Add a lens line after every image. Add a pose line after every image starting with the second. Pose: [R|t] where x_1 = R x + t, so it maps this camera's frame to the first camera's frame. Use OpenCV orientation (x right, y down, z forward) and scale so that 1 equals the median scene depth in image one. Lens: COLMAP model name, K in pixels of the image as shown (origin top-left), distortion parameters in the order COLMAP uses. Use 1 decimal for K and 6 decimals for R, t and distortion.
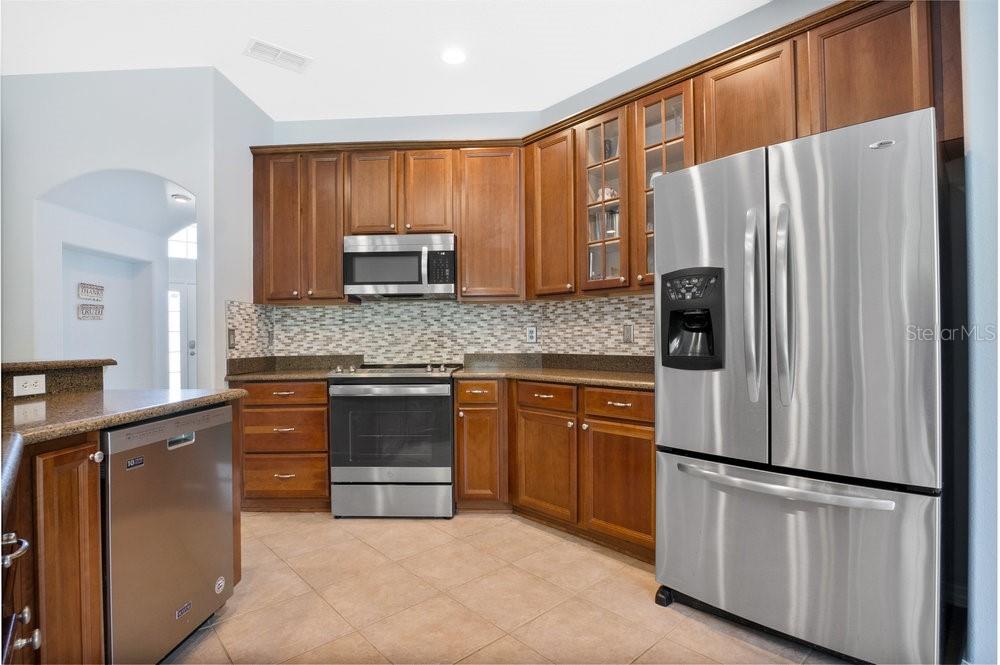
lens RADIAL K [[480.9, 0, 494.6], [0, 480.9, 336.5], [0, 0, 1]] dist [-0.021236, -0.000327]
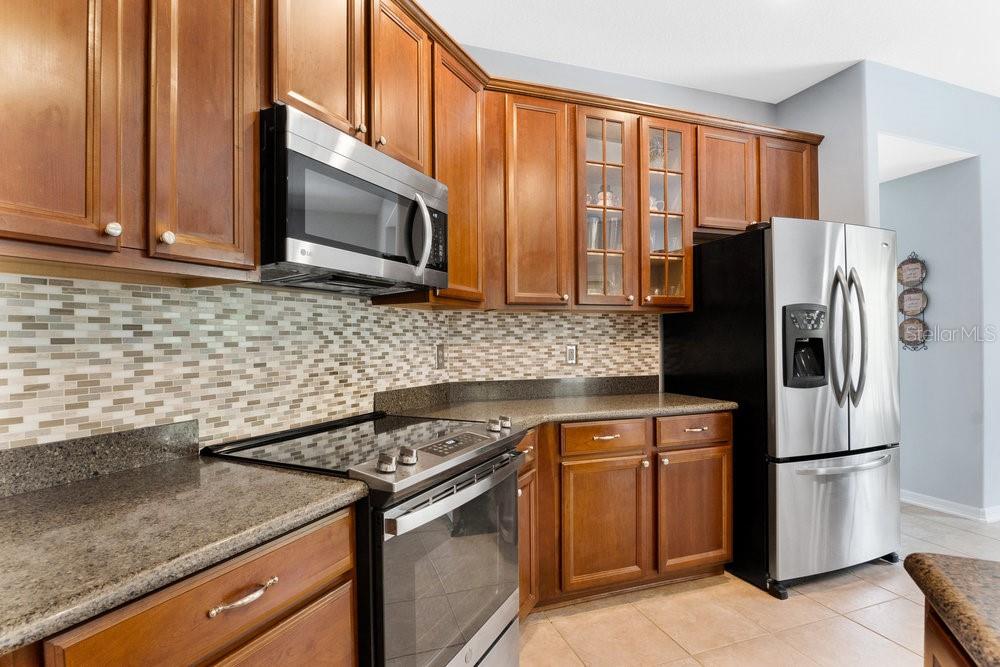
lens RADIAL K [[497.7, 0, 499.7], [0, 497.7, 347.4], [0, 0, 1]] dist [-0.021607, -0.001269]
pose [[0.402857, -0.008365, 0.915225, -0.599407], [0.000141, 0.999959, 0.009078, -0.025862], [-0.915263, -0.003528, 0.402842, 0.701203]]
